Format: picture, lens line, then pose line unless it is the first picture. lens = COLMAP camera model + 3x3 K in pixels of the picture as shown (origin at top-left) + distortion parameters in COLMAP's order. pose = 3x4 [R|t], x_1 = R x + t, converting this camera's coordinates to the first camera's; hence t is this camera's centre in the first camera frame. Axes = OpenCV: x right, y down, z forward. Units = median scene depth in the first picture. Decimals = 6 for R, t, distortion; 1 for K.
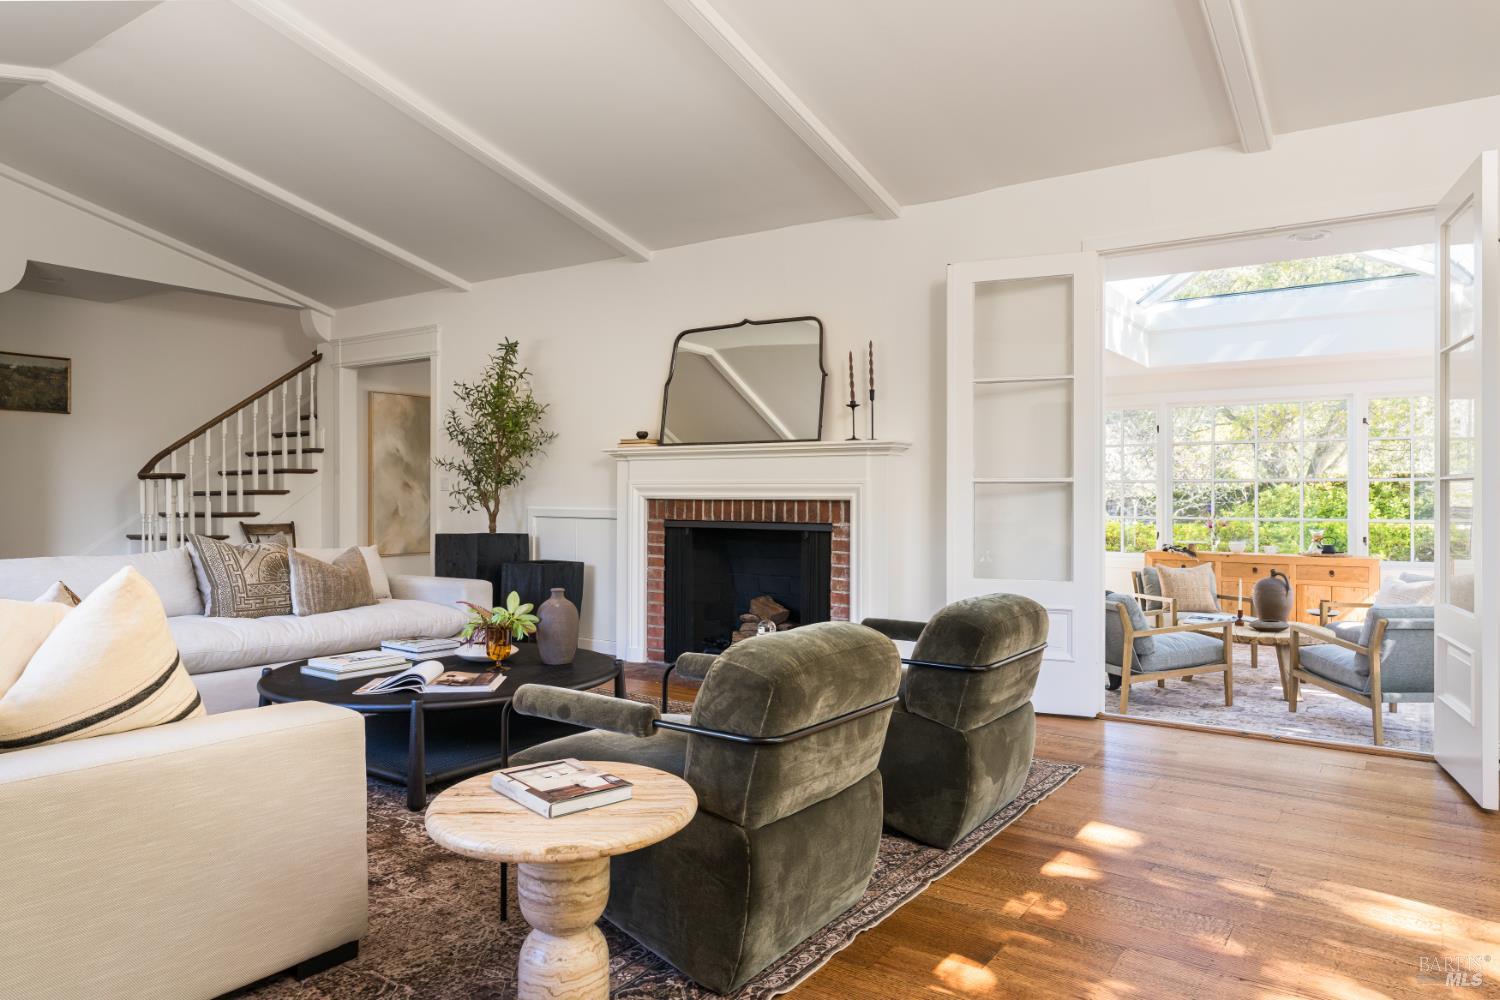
lens RADIAL K [[961.1, 0, 750.0], [0, 961.1, 500.0], [0, 0, 1]] dist [-0.004241, 0.001394]
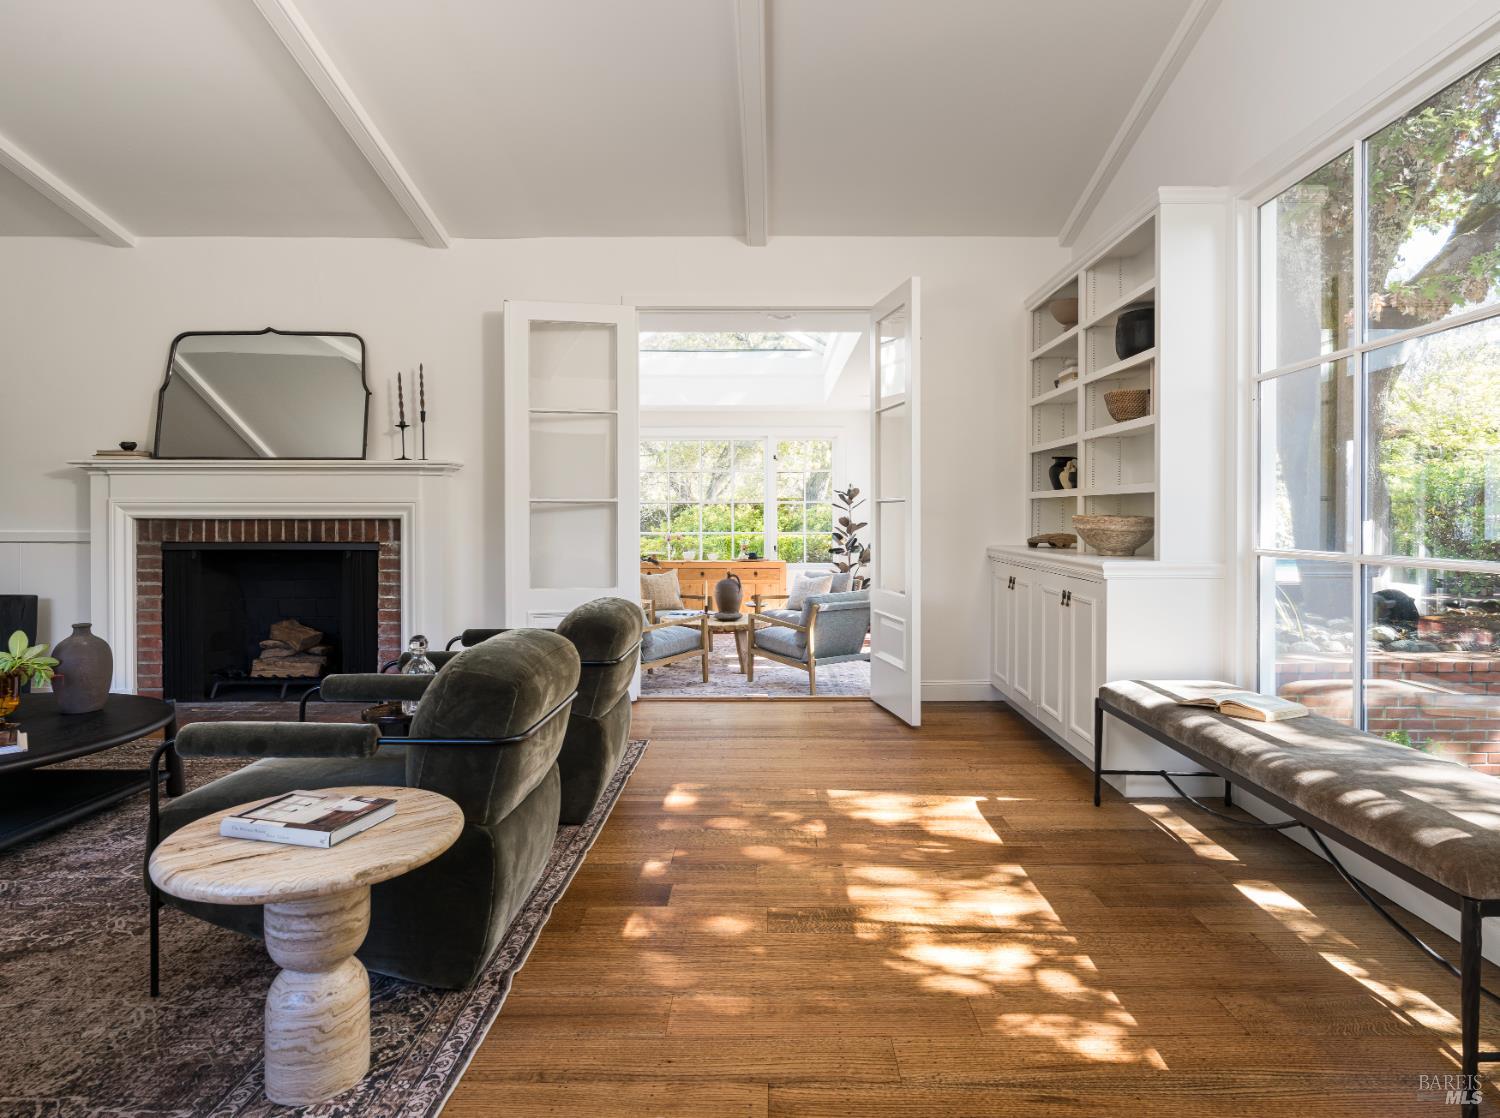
lens RADIAL K [[892.5, 0, 753.1], [0, 892.5, 531.9], [0, 0, 1]] dist [-0.001675, 0.002210]
pose [[0.825137, -0.013219, 0.564778, -0.133890], [0.005543, 0.999868, 0.015305, 0.001786], [-0.564905, -0.009498, 0.825101, 0.010675]]
